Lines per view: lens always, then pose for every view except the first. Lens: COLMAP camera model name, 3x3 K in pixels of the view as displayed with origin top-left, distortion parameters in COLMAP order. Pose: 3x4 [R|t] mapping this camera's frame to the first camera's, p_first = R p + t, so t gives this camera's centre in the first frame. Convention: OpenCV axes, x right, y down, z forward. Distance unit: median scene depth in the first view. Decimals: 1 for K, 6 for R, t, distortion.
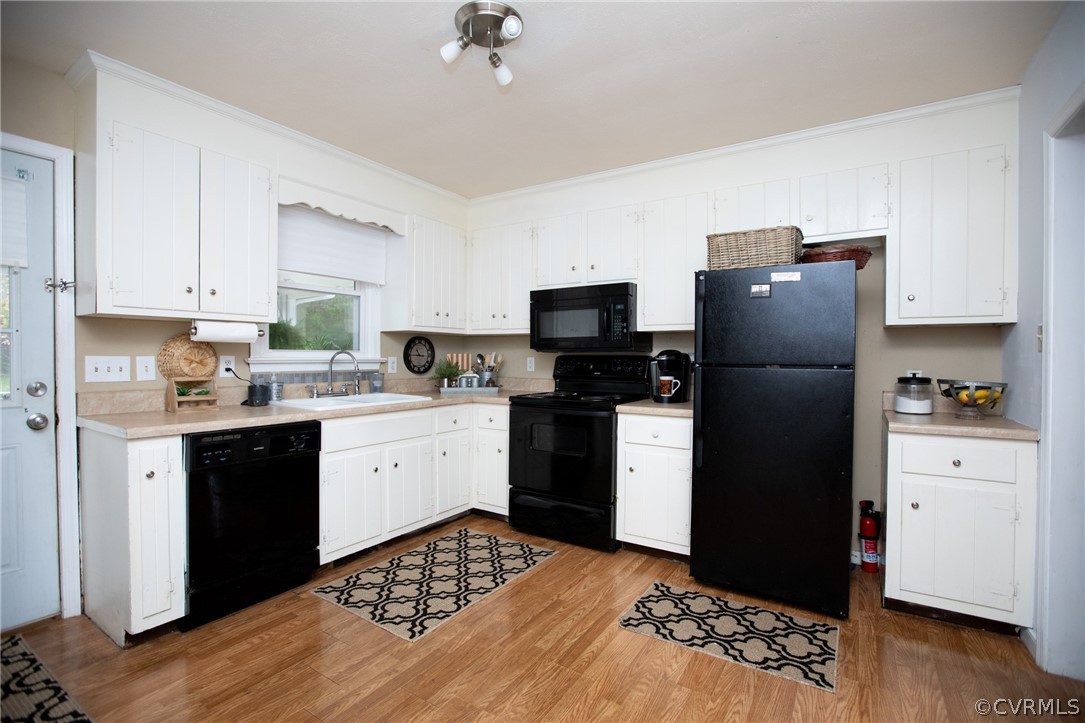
lens RADIAL K [[495.3, 0, 545.7], [0, 495.3, 360.5], [0, 0, 1]] dist [-0.051355, 0.016462]
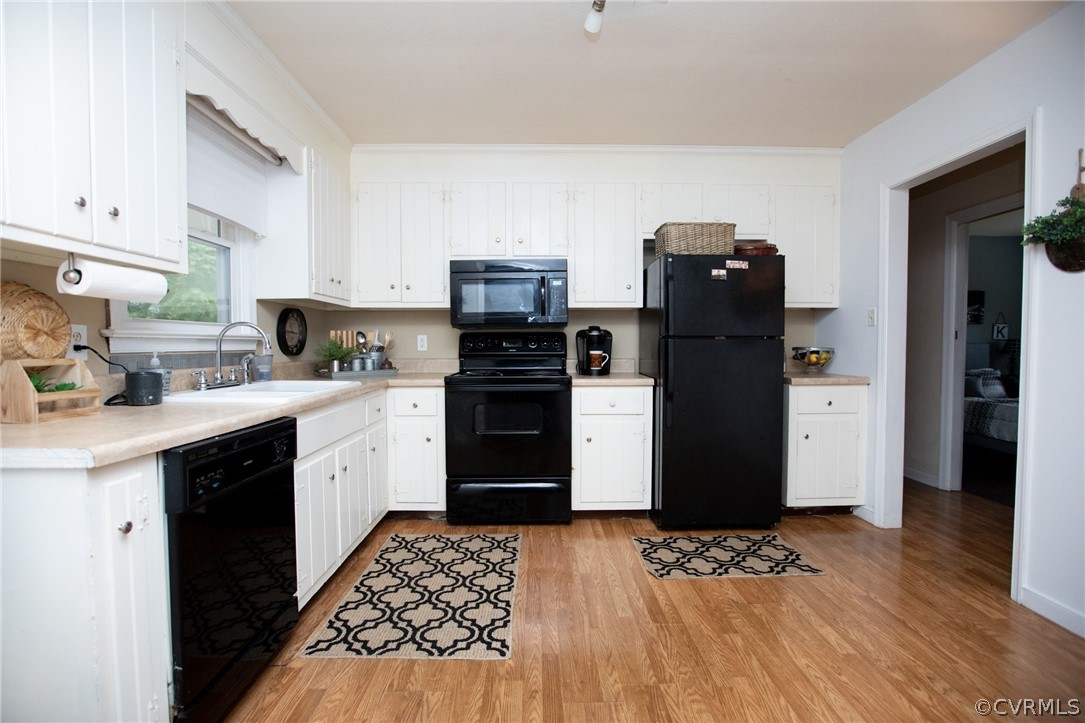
lens RADIAL K [[495.3, 0, 546.5], [0, 495.3, 360.4], [0, 0, 1]] dist [-0.051355, 0.016462]
pose [[0.831898, -0.026250, 0.554308, -0.498031], [0.012752, 0.999521, 0.028196, 0.024583], [-0.554782, -0.016388, 0.831834, 0.193119]]
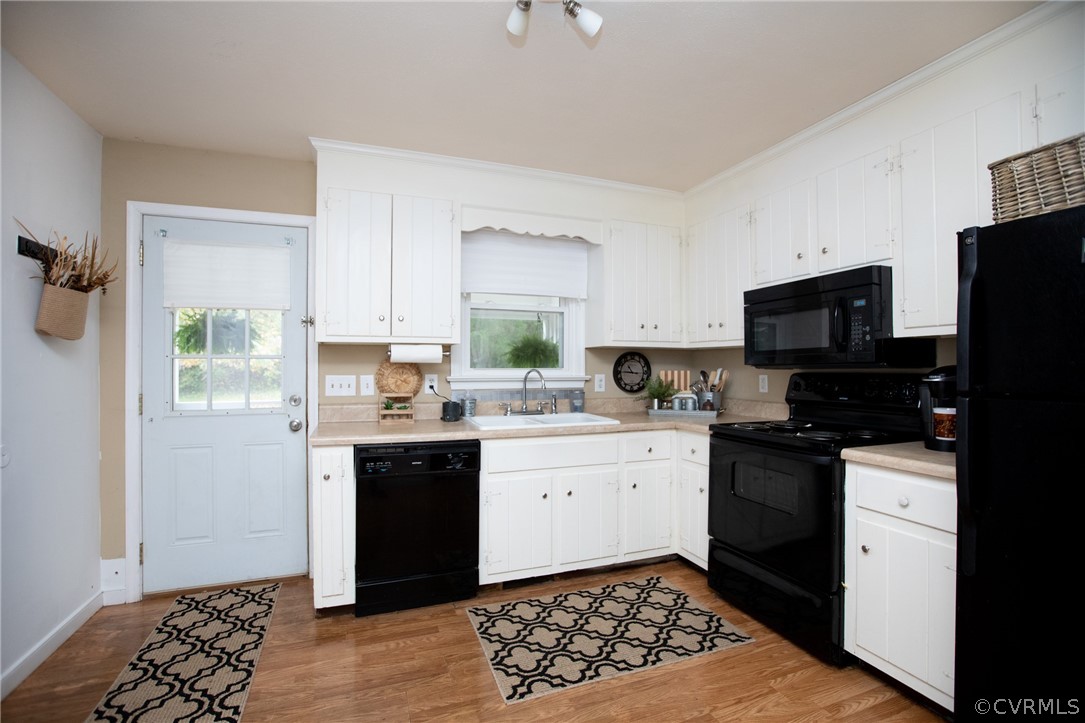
lens RADIAL K [[495.3, 0, 545.8], [0, 495.3, 362.4], [0, 0, 1]] dist [-0.051355, 0.016462]
pose [[0.804528, -0.011097, -0.593811, 0.227010], [-0.001227, 0.999792, -0.020347, -0.014306], [0.593914, 0.017098, 0.804347, 0.240862]]
